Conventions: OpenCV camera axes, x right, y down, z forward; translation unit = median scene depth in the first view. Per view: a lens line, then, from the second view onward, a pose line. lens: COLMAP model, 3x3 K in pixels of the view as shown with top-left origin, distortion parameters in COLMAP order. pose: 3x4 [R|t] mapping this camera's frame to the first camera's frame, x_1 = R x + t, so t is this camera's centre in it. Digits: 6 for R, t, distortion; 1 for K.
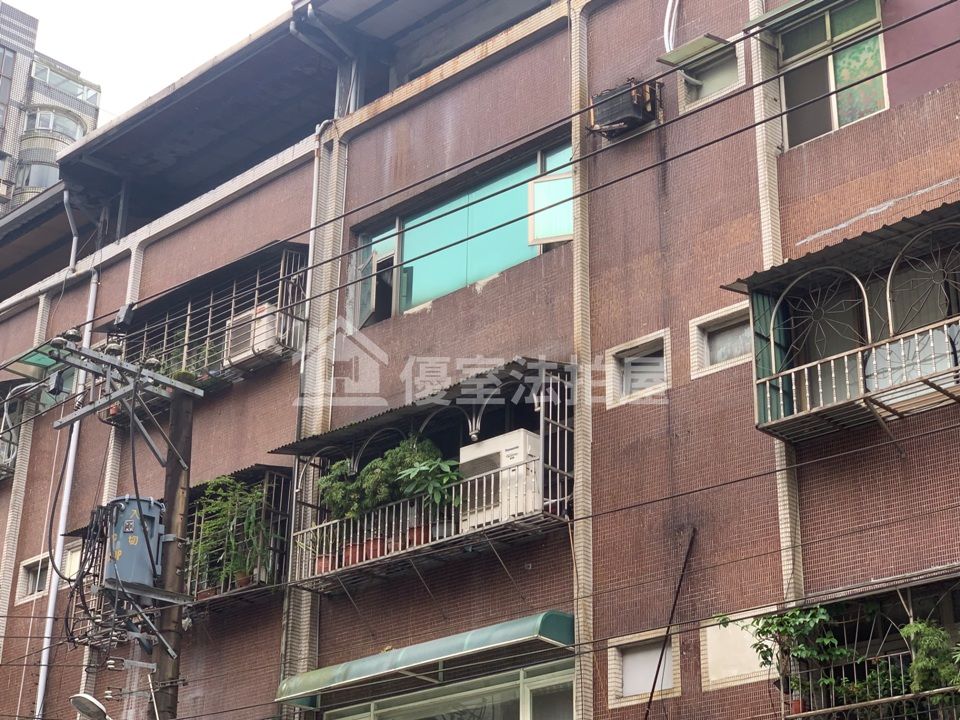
lens RADIAL K [[1718.9, 0, 439.7], [0, 1718.9, 331.3], [0, 0, 1]] dist [0.004169, 0.000000]
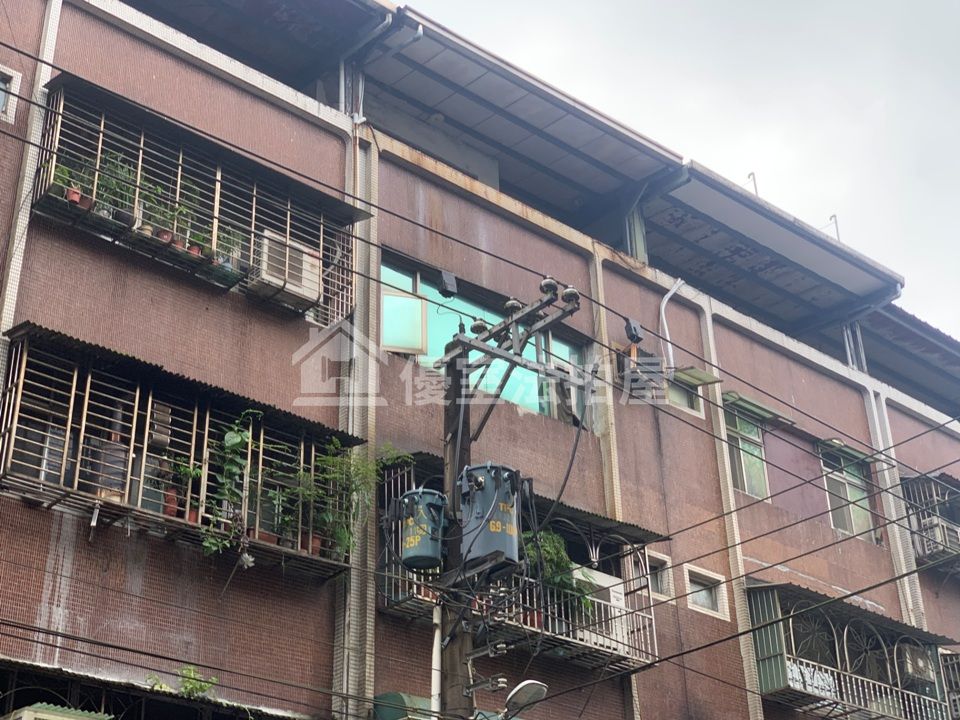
lens RADIAL K [[1454.3, 0, 501.6], [0, 1454.3, 306.4], [0, 0, 1]] dist [0.012308, 0.000000]
pose [[0.066757, 0.503667, 0.861314, -0.900799], [-0.400943, 0.804019, -0.439088, 0.371308], [-0.913667, -0.316026, 0.255616, 0.845867]]
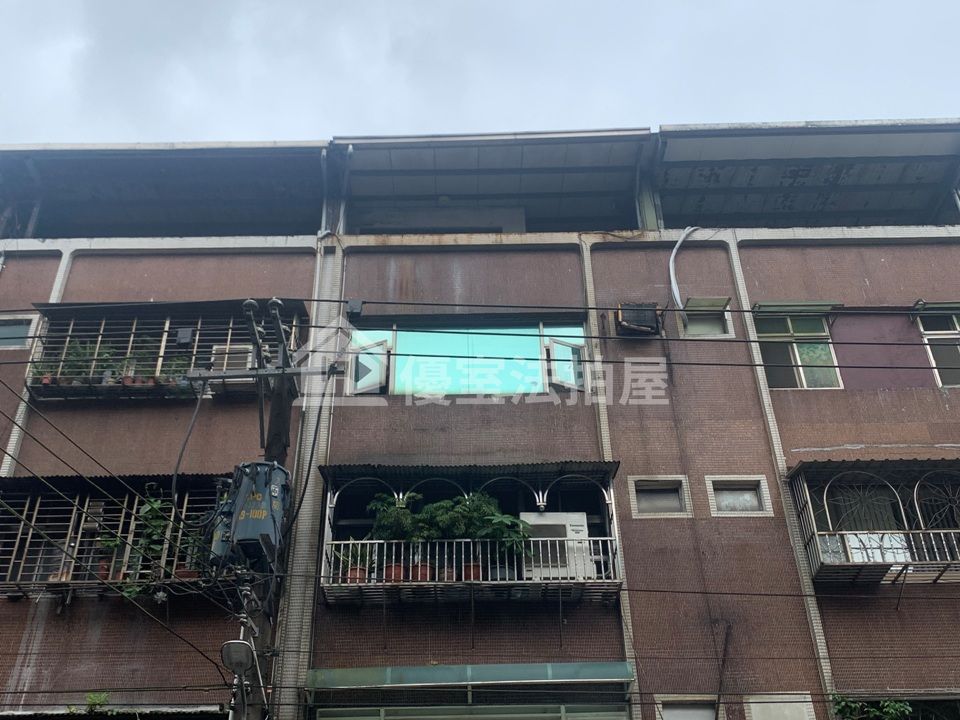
lens RADIAL K [[1036.1, 0, 480.9], [0, 1036.1, 346.1], [0, 0, 1]] dist [0.031294, 0.000000]
pose [[0.713376, 0.395704, 0.578371, -0.489792], [-0.270532, 0.916849, -0.293601, 0.185051], [-0.646458, 0.052980, 0.761108, 0.435636]]
